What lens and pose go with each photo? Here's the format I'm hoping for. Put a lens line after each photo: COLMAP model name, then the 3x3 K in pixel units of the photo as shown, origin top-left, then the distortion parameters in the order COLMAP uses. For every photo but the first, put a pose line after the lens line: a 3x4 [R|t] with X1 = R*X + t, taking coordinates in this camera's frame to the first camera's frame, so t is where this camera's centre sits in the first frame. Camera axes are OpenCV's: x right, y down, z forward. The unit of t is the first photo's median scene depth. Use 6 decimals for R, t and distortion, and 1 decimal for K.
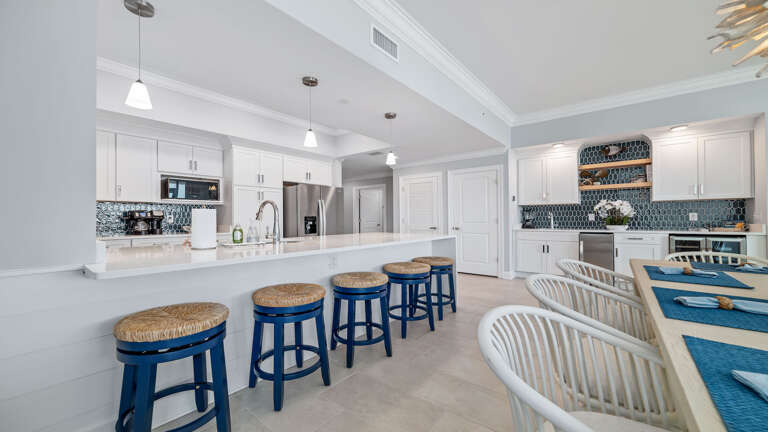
lens RADIAL K [[298.5, 0, 384.6], [0, 298.5, 216.6], [0, 0, 1]] dist [0.000341, -0.000042]
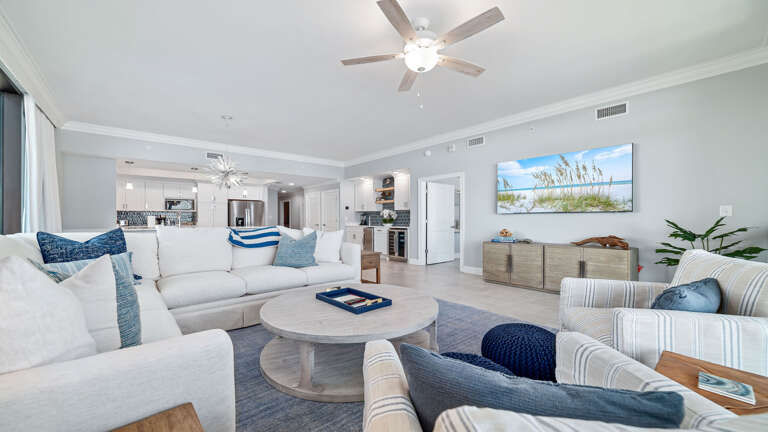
lens RADIAL K [[298.5, 0, 381.6], [0, 298.5, 218.8], [0, 0, 1]] dist [0.000341, -0.000042]
pose [[0.984309, 0.004031, -0.176405, 0.989713], [-0.002289, 0.999947, 0.010080, -0.015839], [0.176437, -0.009518, 0.984266, -0.719488]]
